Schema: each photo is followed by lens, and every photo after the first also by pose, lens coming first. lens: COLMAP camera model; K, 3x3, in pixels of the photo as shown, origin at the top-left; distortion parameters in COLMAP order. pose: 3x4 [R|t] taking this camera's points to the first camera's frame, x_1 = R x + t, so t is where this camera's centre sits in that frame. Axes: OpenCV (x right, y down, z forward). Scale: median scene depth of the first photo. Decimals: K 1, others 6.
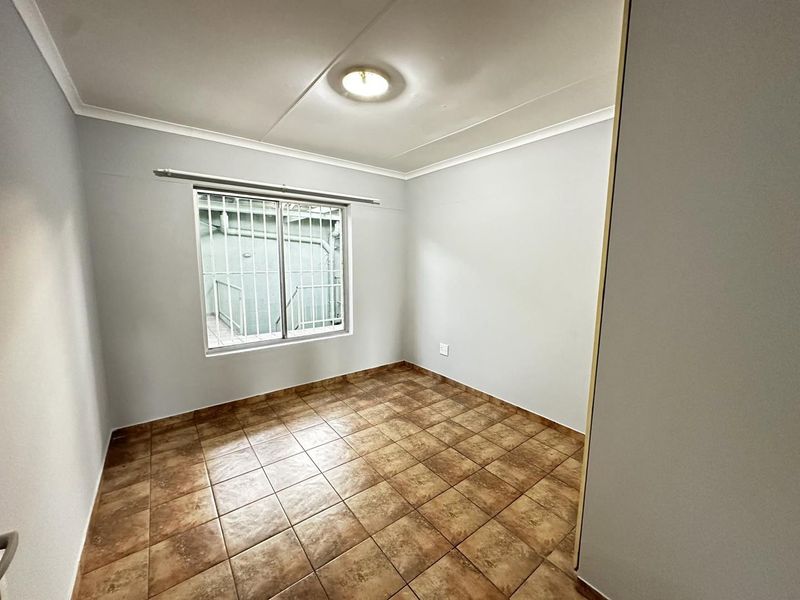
lens RADIAL K [[319.1, 0, 397.9], [0, 319.1, 298.7], [0, 0, 1]] dist [0.007731, 0.000182]
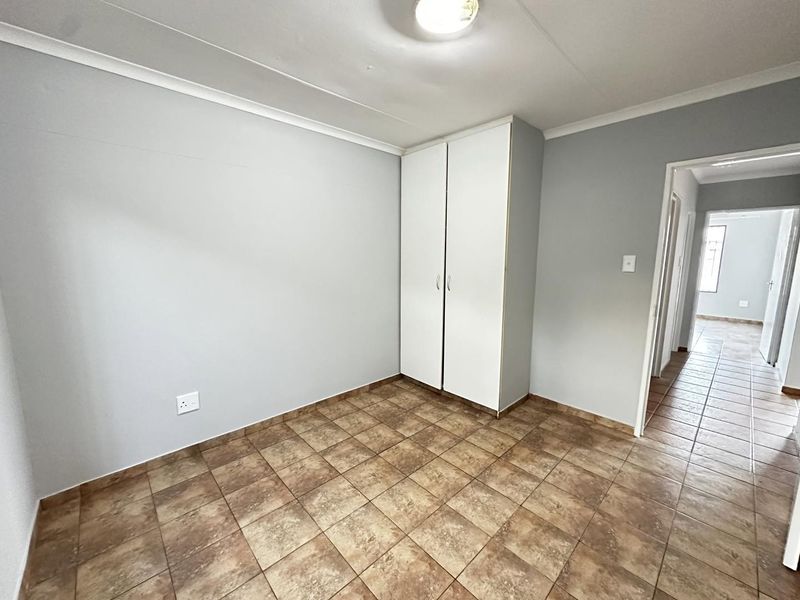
lens RADIAL K [[319.1, 0, 398.3], [0, 319.1, 301.2], [0, 0, 1]] dist [0.007731, 0.000182]
pose [[-0.100882, -0.159221, 0.982075, -0.595305], [0.117577, 0.978285, 0.170685, -0.110577], [-0.987926, 0.132689, -0.079970, 0.825839]]
